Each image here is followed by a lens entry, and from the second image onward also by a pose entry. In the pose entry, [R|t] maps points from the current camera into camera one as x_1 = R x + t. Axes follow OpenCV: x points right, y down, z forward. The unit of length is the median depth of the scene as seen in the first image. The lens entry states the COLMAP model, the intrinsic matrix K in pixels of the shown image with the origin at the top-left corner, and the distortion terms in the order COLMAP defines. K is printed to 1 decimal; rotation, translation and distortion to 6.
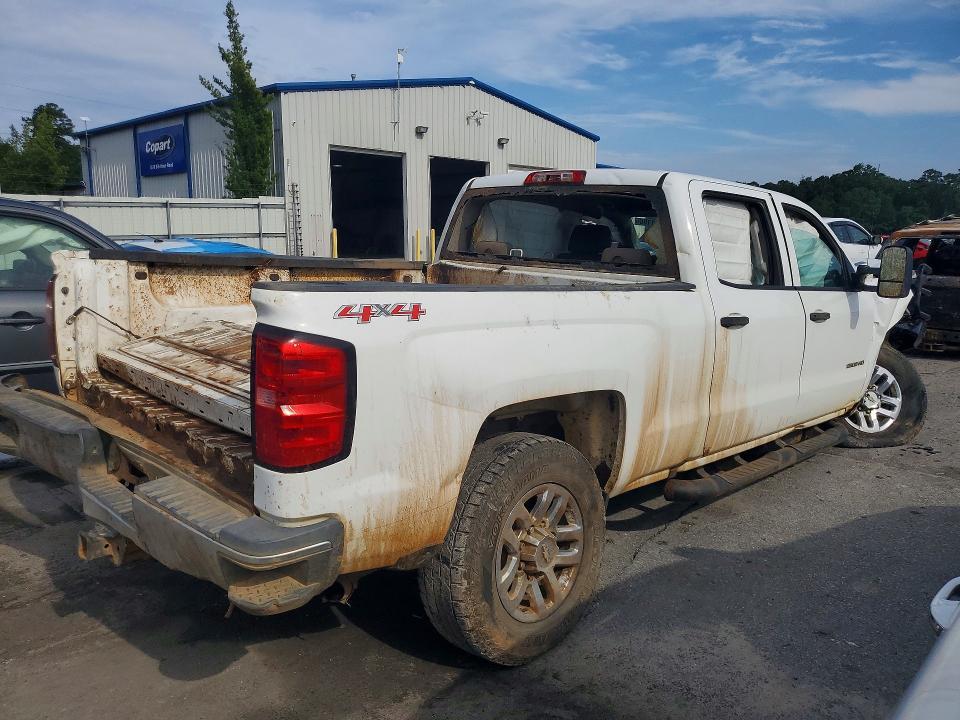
lens RADIAL K [[736.3, 0, 480.0], [0, 736.3, 360.0], [0, 0, 1]] dist [0.003689, 0.000635]
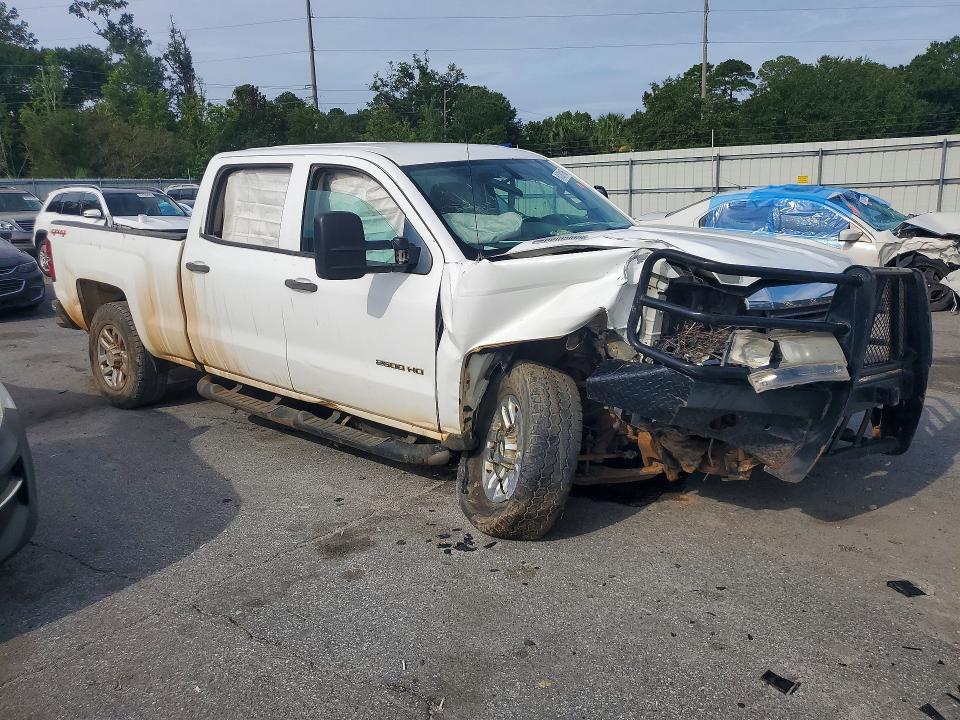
lens RADIAL K [[736.3, 0, 480.0], [0, 736.3, 360.0], [0, 0, 1]] dist [0.003689, 0.000635]
pose [[0.119270, 0.219014, -0.968405, 1.502231], [-0.141498, 0.969161, 0.201757, -0.200705], [0.982727, 0.112964, 0.146581, 1.164062]]
